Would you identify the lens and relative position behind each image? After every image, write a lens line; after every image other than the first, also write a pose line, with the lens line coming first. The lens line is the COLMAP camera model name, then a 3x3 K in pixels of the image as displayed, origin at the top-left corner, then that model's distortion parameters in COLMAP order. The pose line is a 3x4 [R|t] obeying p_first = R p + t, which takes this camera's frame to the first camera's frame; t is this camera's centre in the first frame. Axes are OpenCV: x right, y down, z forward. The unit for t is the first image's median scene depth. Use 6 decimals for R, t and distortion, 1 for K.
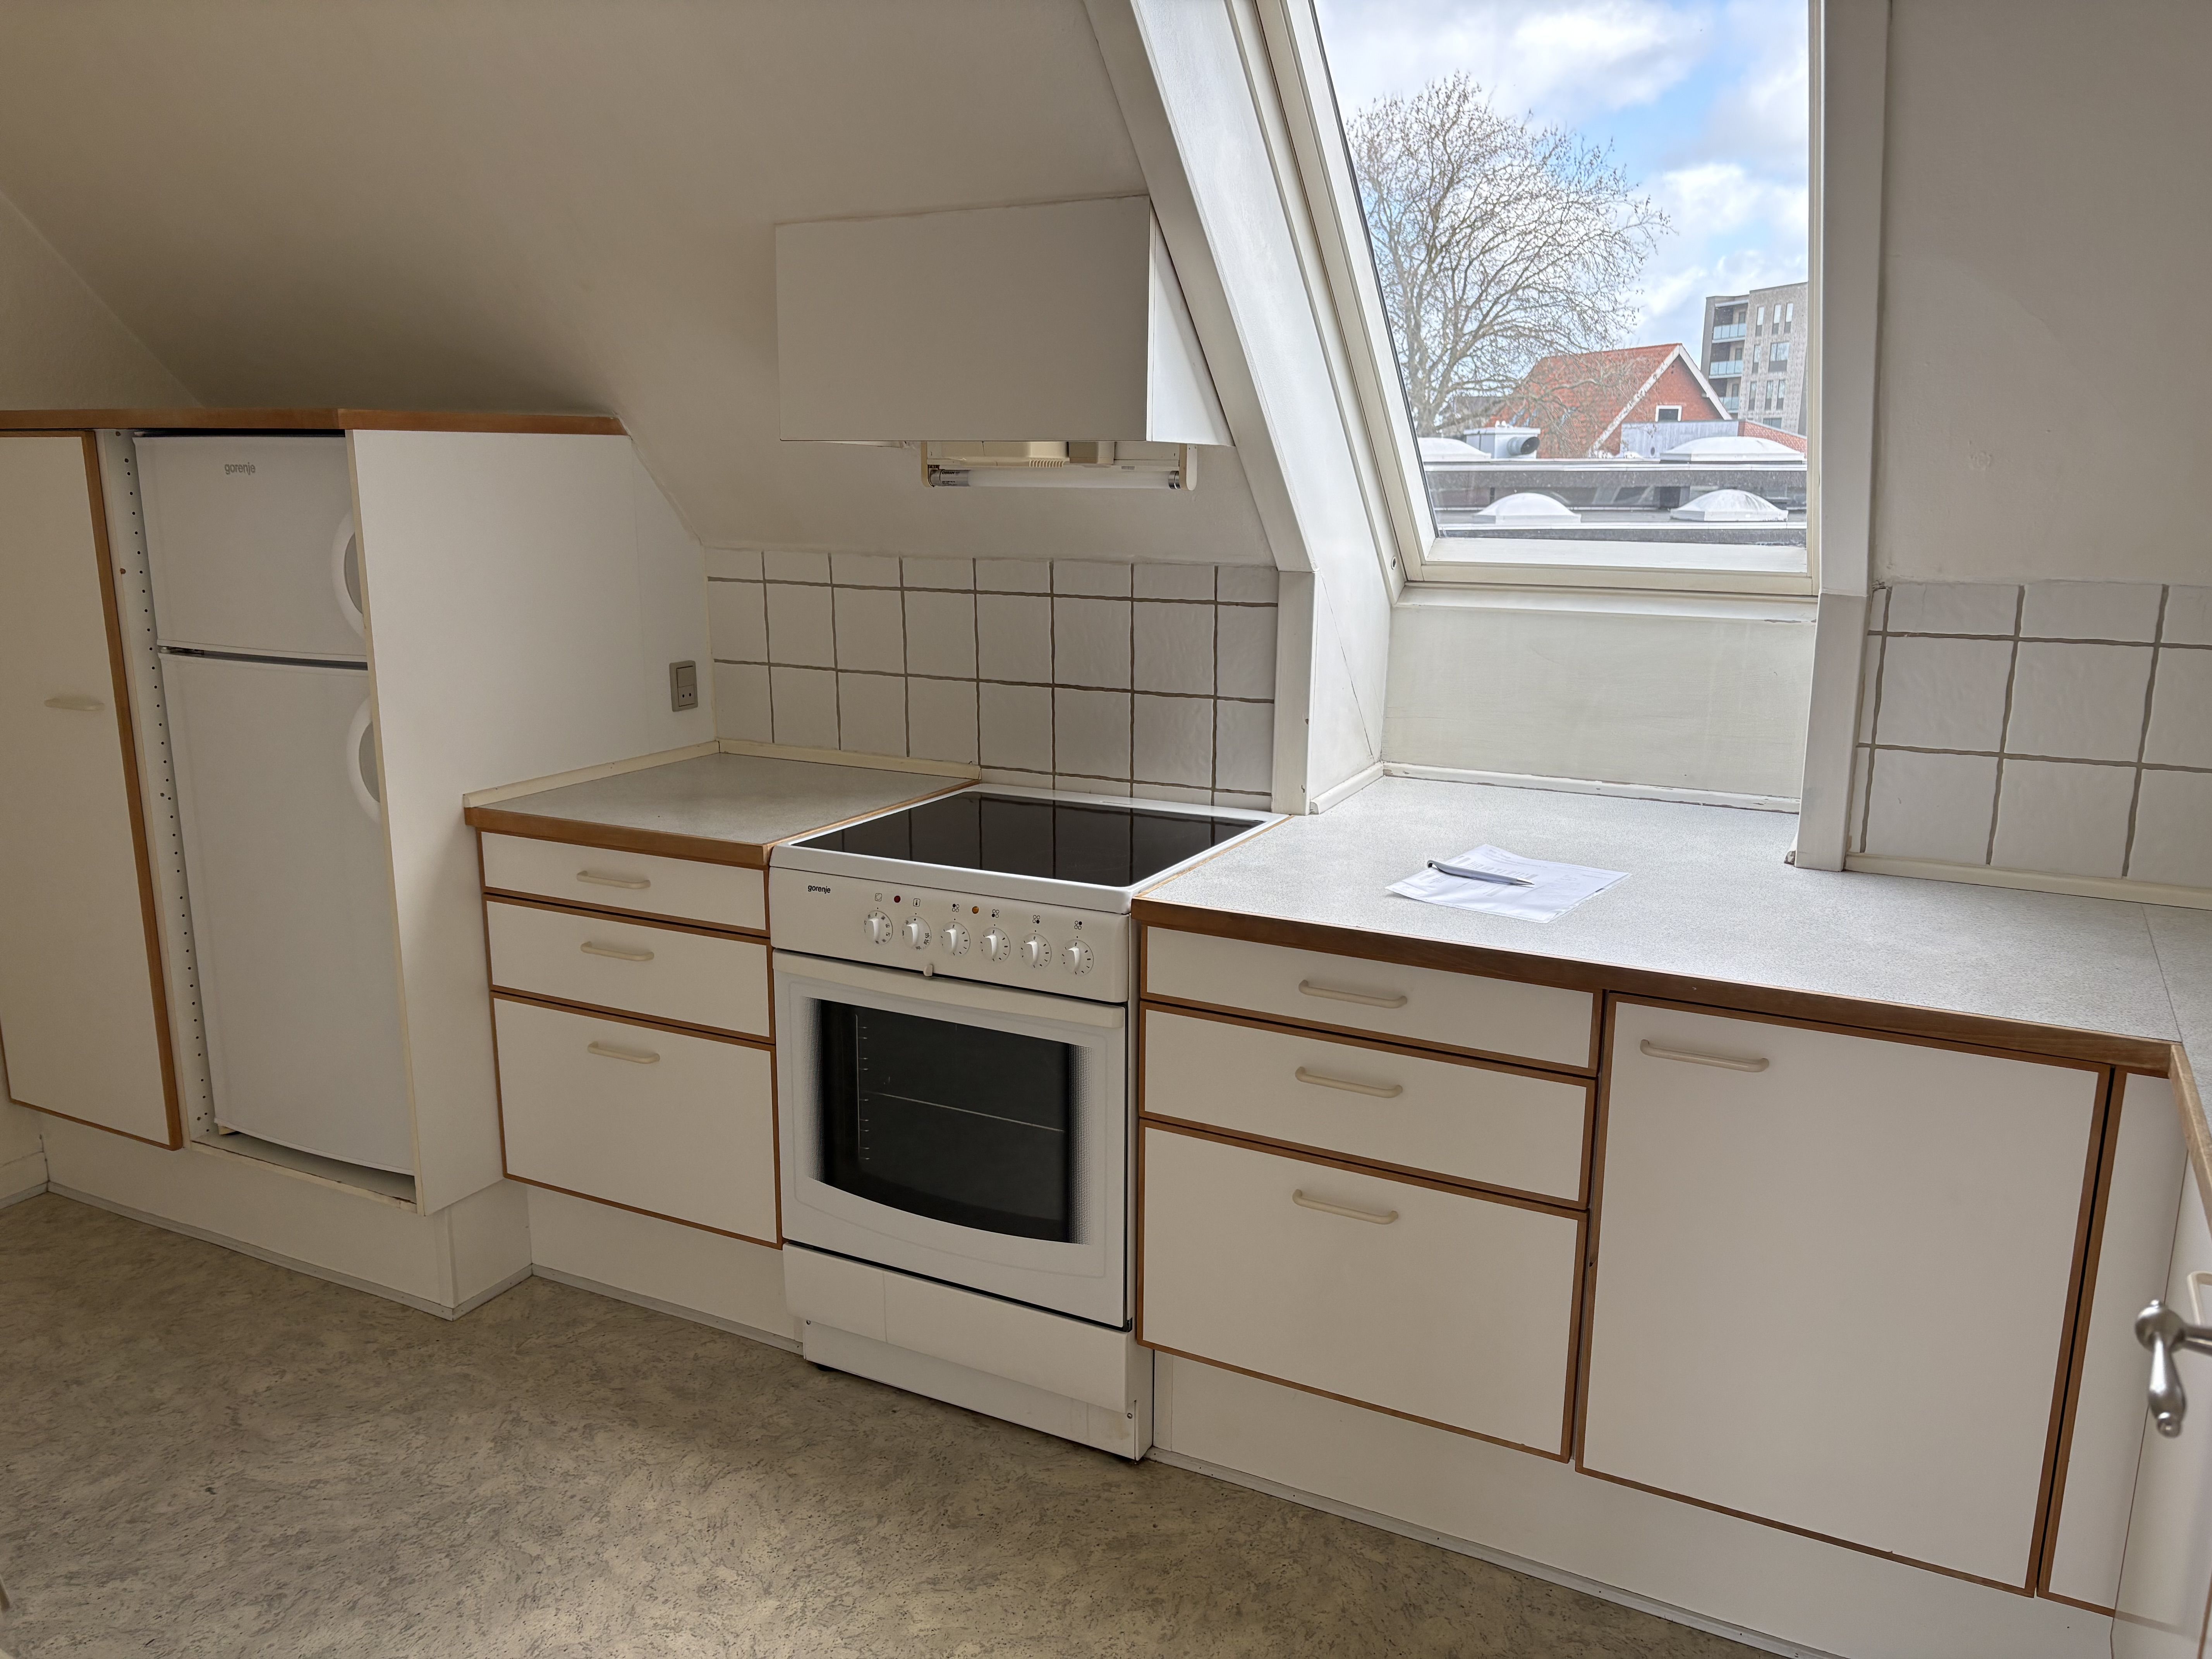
lens RADIAL K [[1666.9, 0, 1113.4], [0, 1666.9, 837.2], [0, 0, 1]] dist [0.000891, 0.001669]
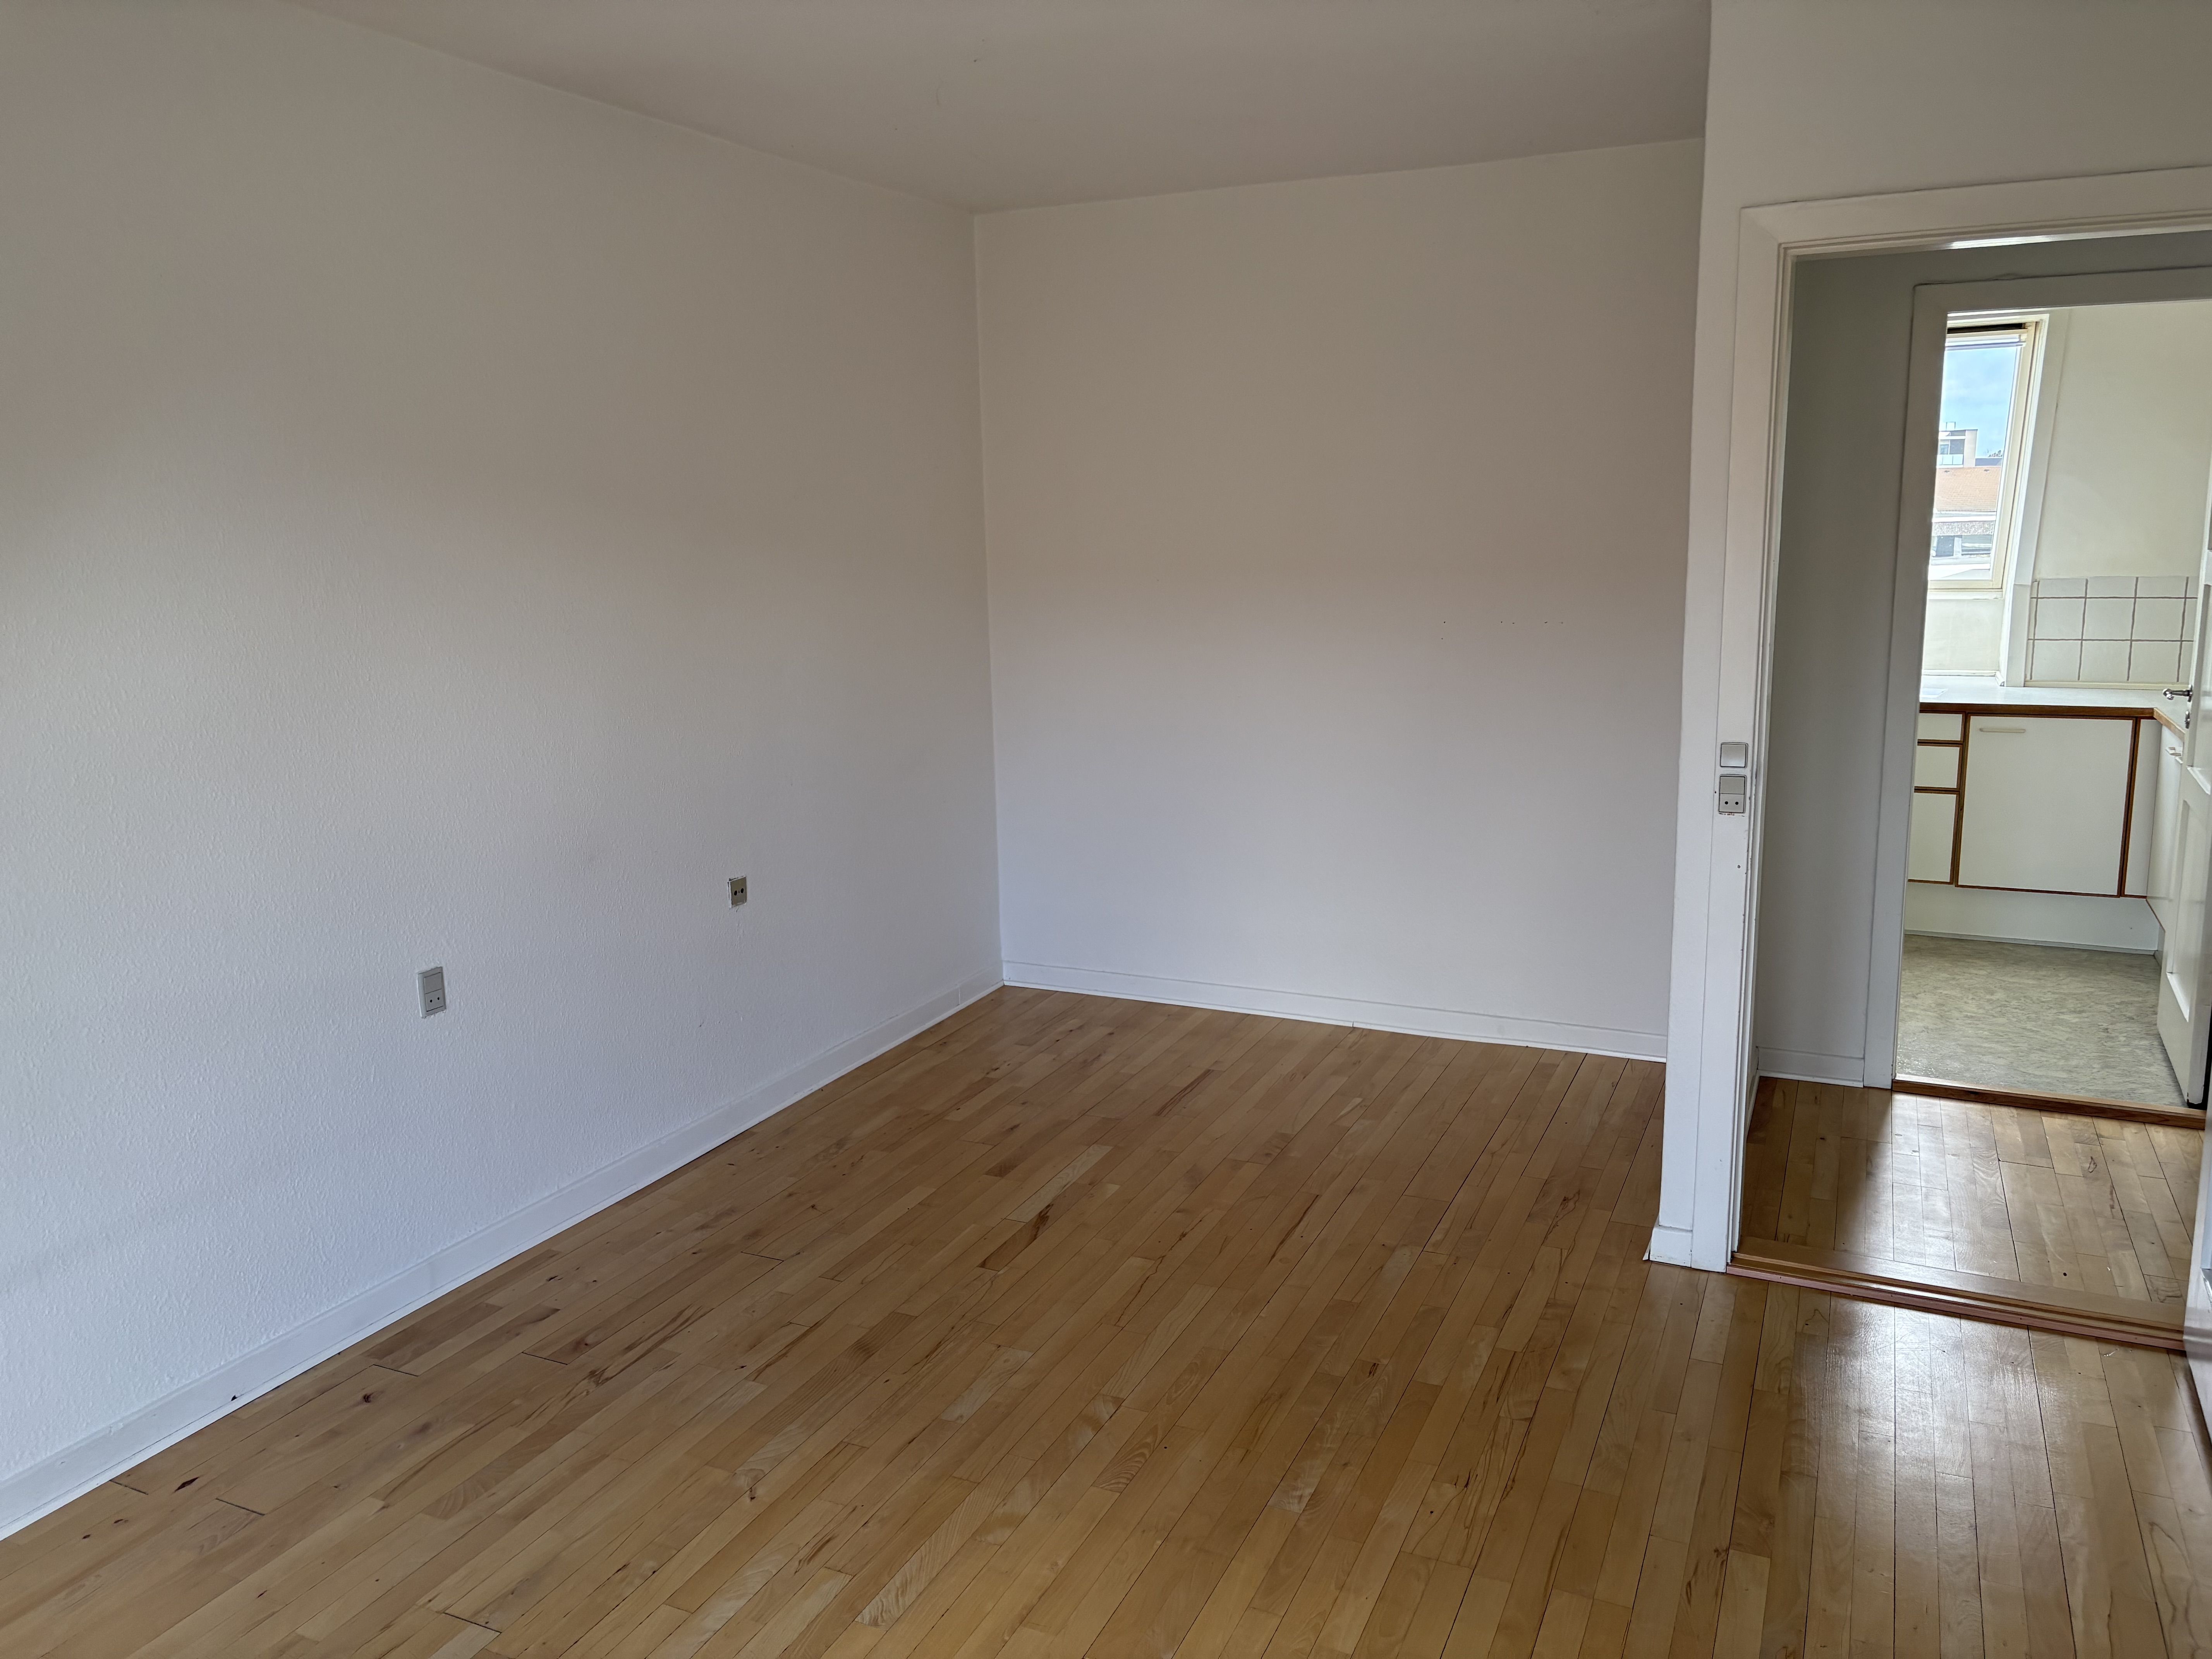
lens RADIAL K [[1666.9, 0, 1098.0], [0, 1666.9, 821.7], [0, 0, 1]] dist [0.000891, 0.001669]
pose [[0.999324, -0.031505, 0.018943, -1.319123], [0.032330, 0.998464, -0.044995, 0.368234], [-0.017496, 0.045577, 0.998808, -1.948894]]
